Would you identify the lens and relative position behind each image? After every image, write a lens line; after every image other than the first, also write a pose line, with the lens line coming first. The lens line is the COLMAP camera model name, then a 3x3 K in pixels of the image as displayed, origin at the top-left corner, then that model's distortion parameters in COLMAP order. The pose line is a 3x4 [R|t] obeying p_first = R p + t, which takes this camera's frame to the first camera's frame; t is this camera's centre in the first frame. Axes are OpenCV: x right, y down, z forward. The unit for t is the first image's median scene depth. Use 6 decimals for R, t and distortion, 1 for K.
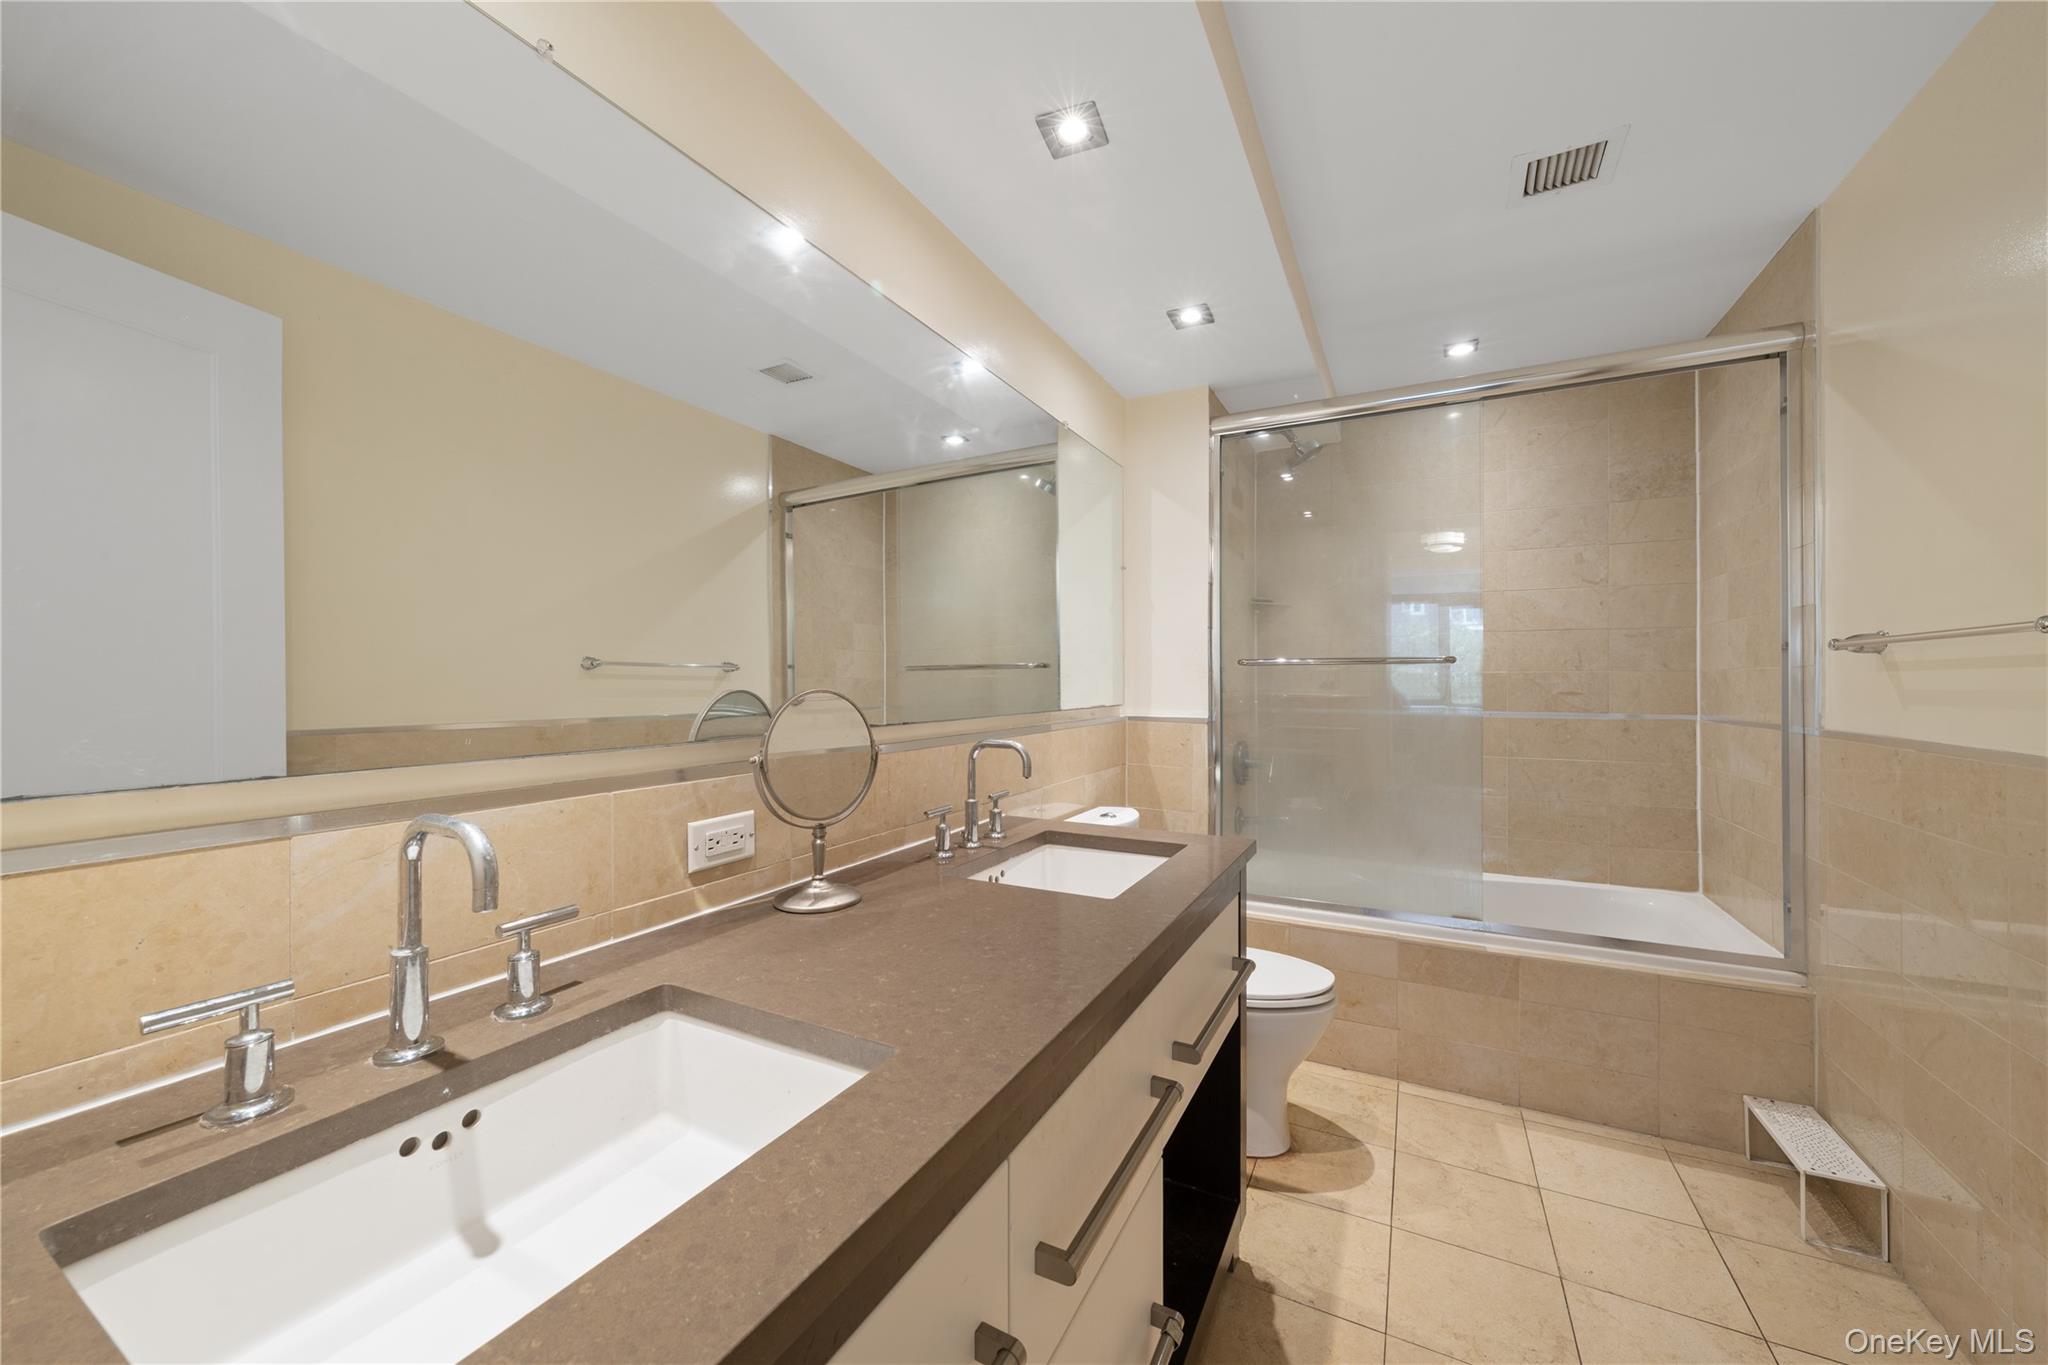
lens RADIAL K [[780.4, 0, 1023.5], [0, 780.4, 688.4], [0, 0, 1]] dist [-0.001836, 0.000586]
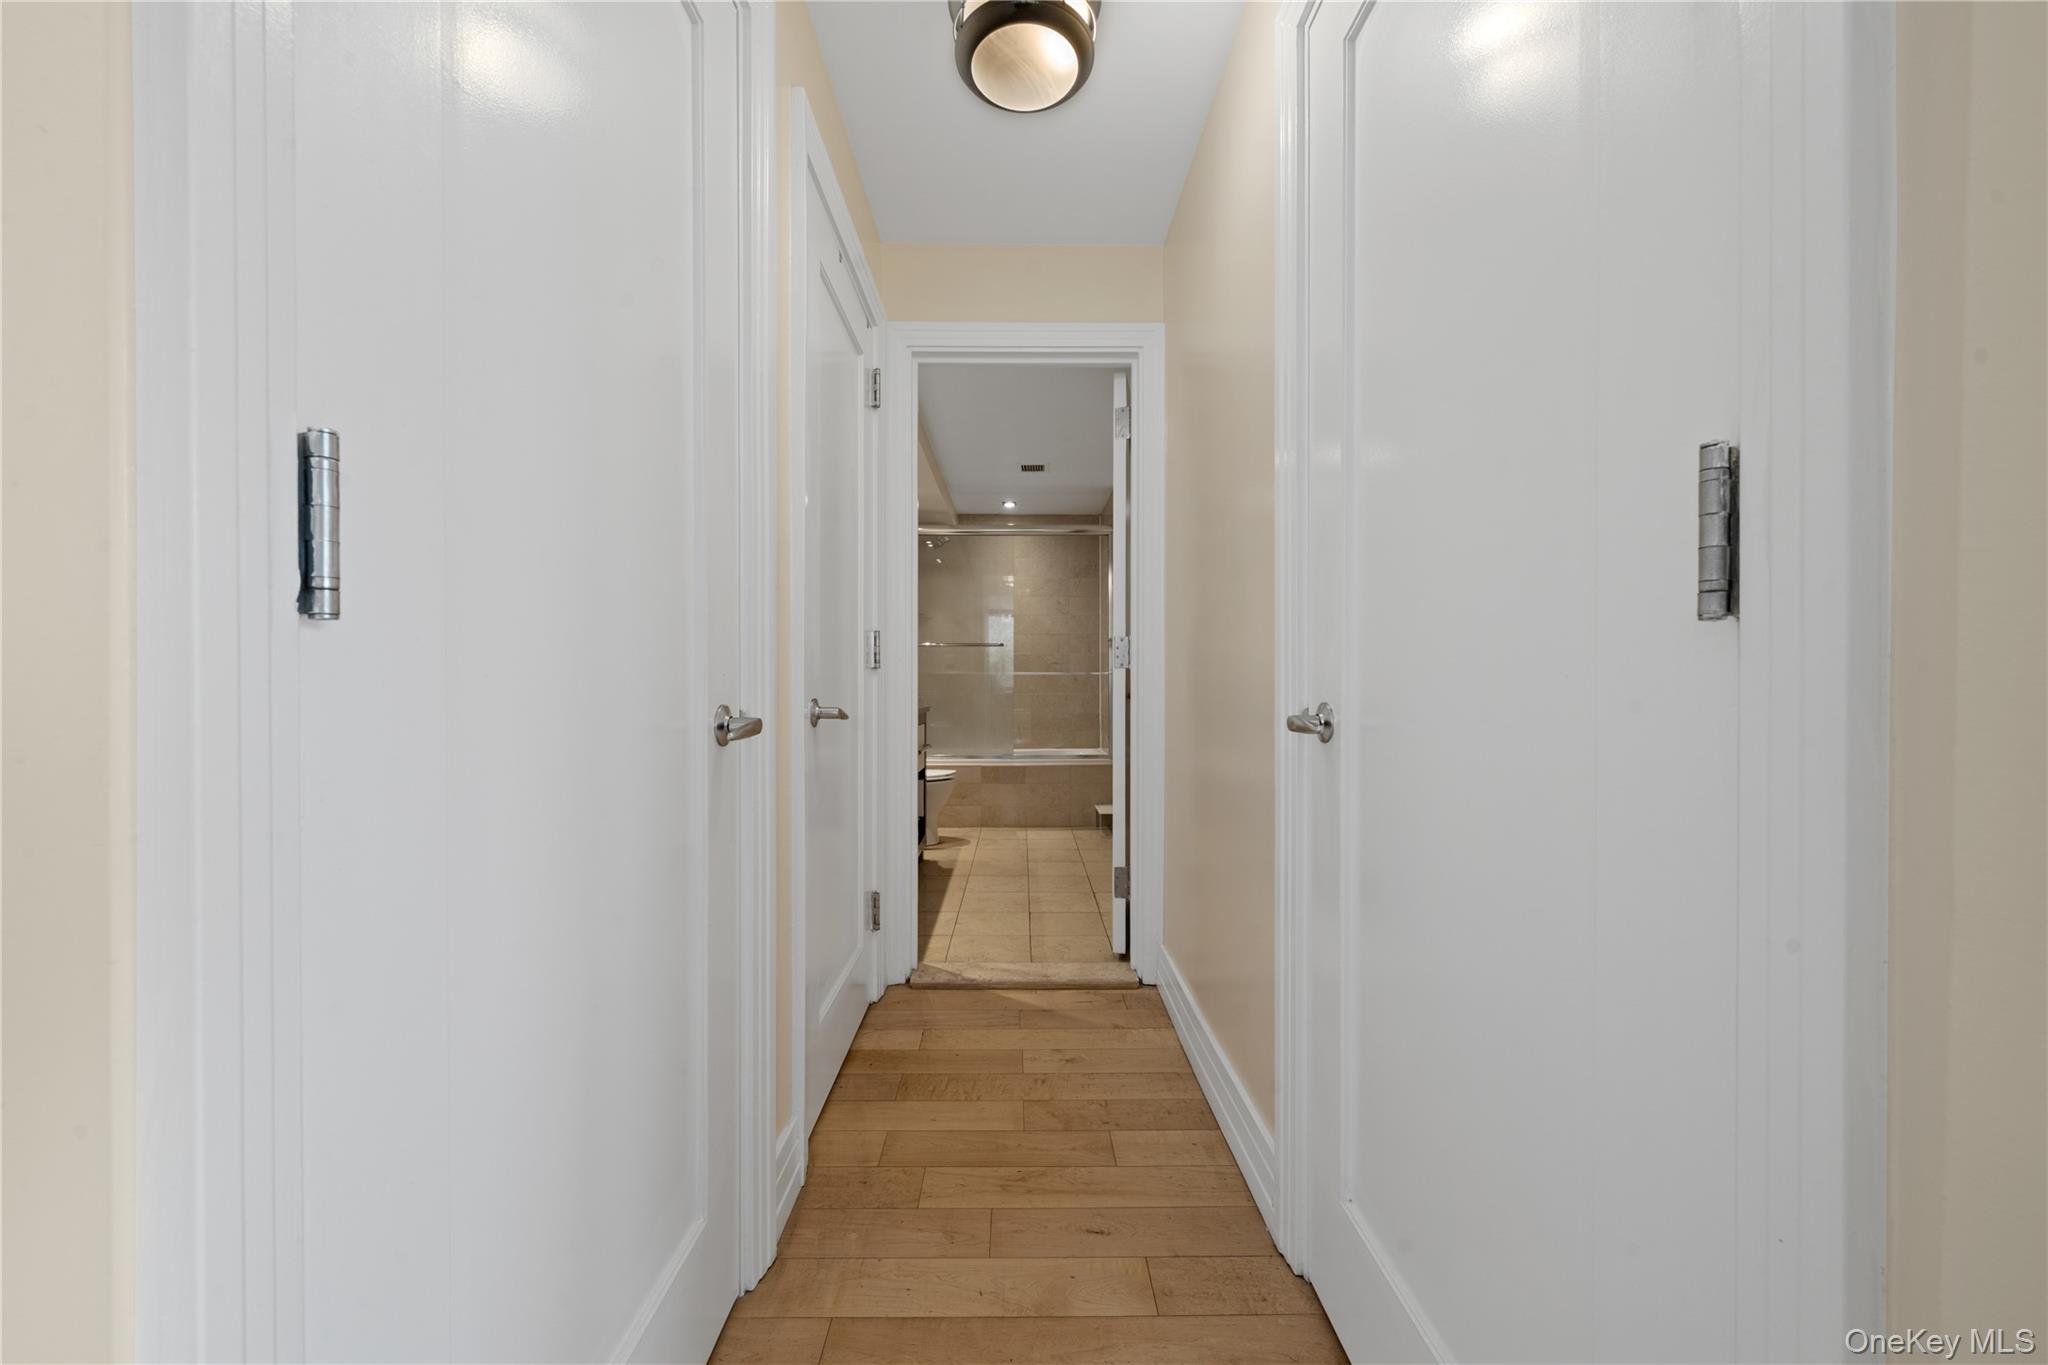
lens RADIAL K [[780.4, 0, 1028.8], [0, 780.4, 684.3], [0, 0, 1]] dist [-0.001836, 0.000586]
pose [[0.890042, 0.003453, 0.455866, -0.430329], [-0.003151, 0.999994, -0.001423, 0.082740], [-0.455868, -0.000170, 0.890047, -1.078944]]
